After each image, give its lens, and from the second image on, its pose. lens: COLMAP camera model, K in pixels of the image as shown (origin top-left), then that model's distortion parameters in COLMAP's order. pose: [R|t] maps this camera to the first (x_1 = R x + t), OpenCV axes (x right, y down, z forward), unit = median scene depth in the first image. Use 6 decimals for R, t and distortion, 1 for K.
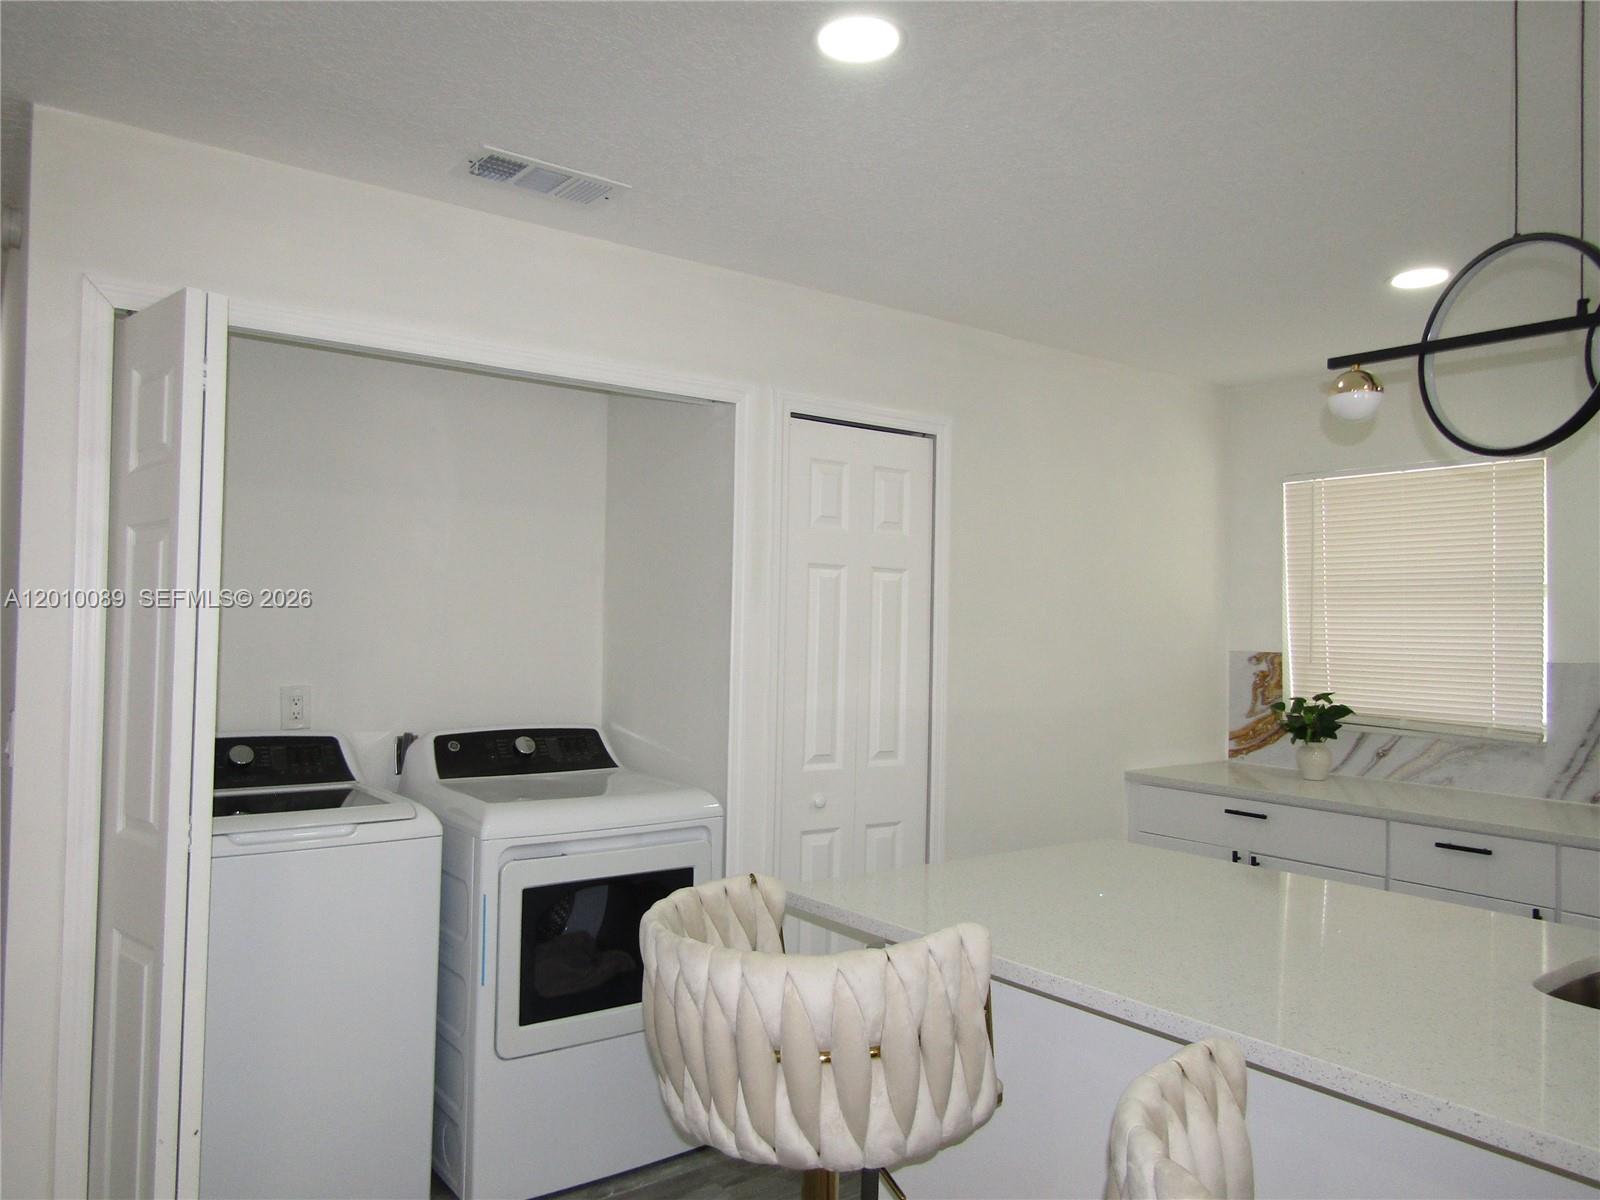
lens RADIAL K [[1147.2, 0, 800.0], [0, 1147.2, 600.2], [0, 0, 1]] dist [0.003558, -0.006917]
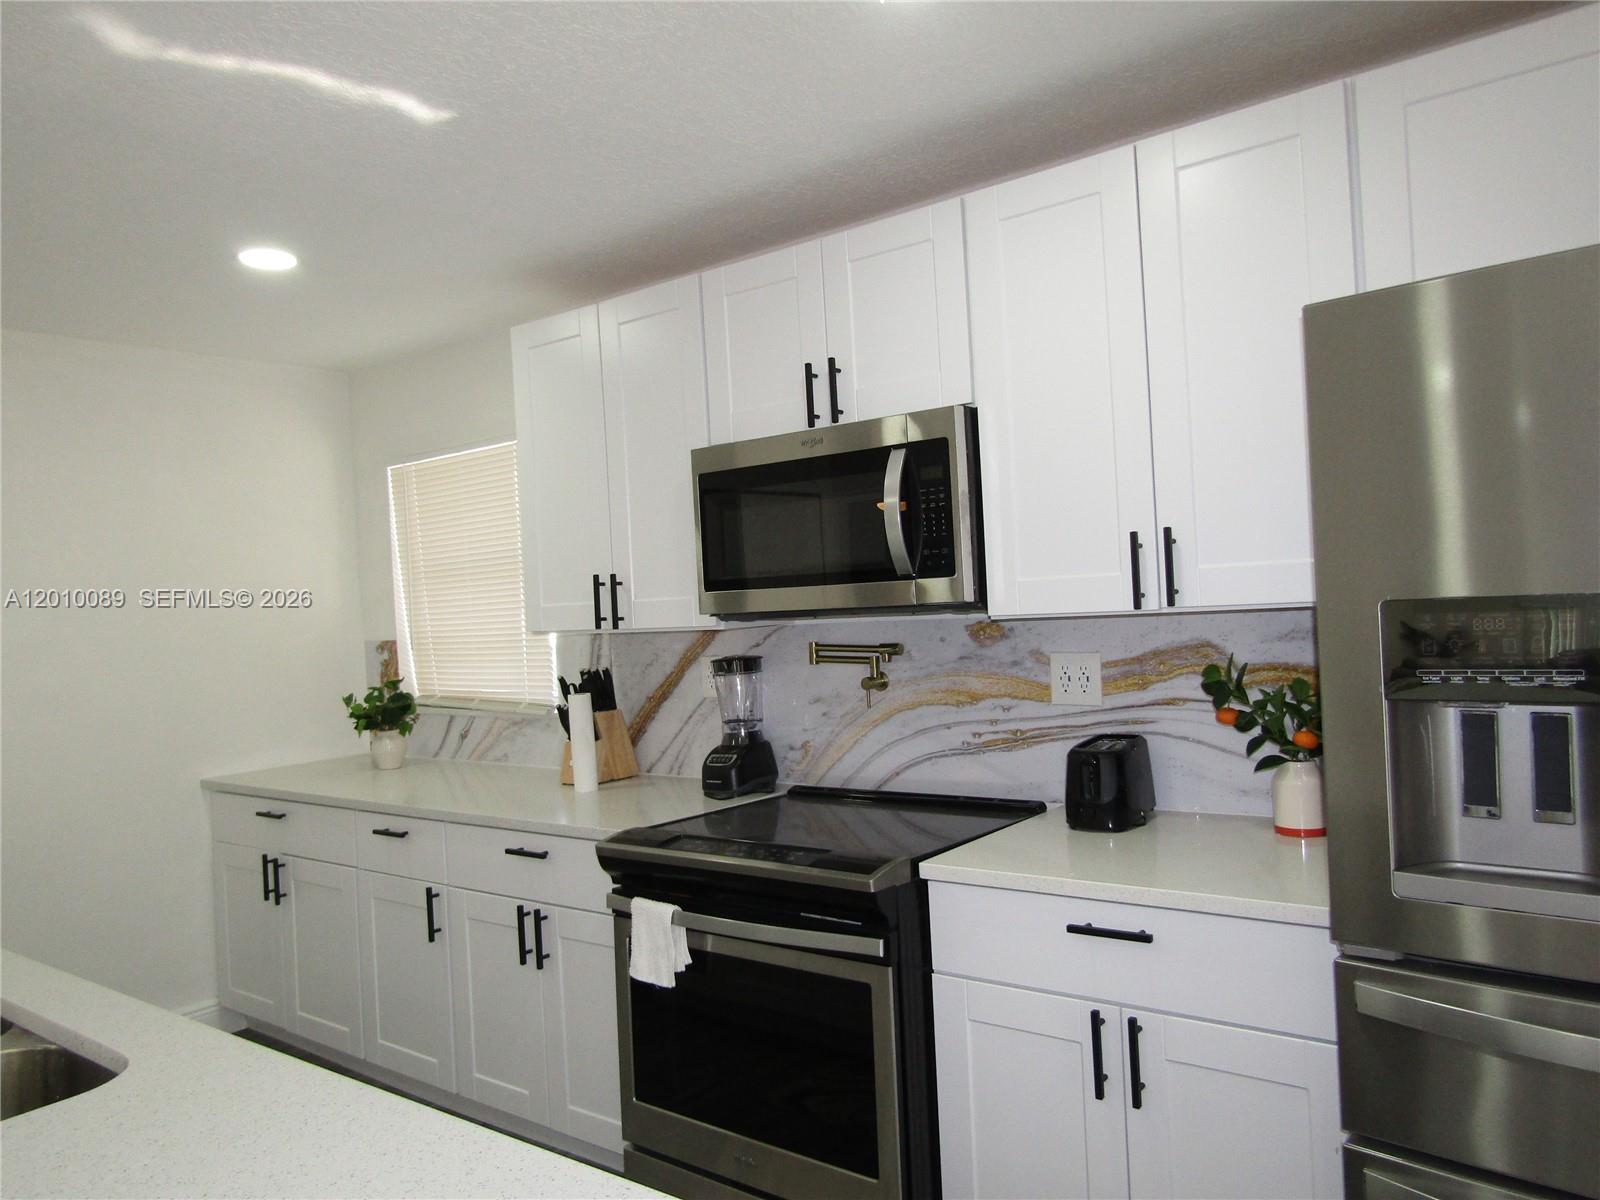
lens RADIAL K [[1147.2, 0, 799.3], [0, 1147.2, 599.7], [0, 0, 1]] dist [0.003558, -0.006917]
pose [[0.963063, -0.070483, 0.259887, 0.530786], [0.066075, 0.997484, 0.025671, 0.009186], [-0.261043, -0.007551, 0.965298, -0.042265]]
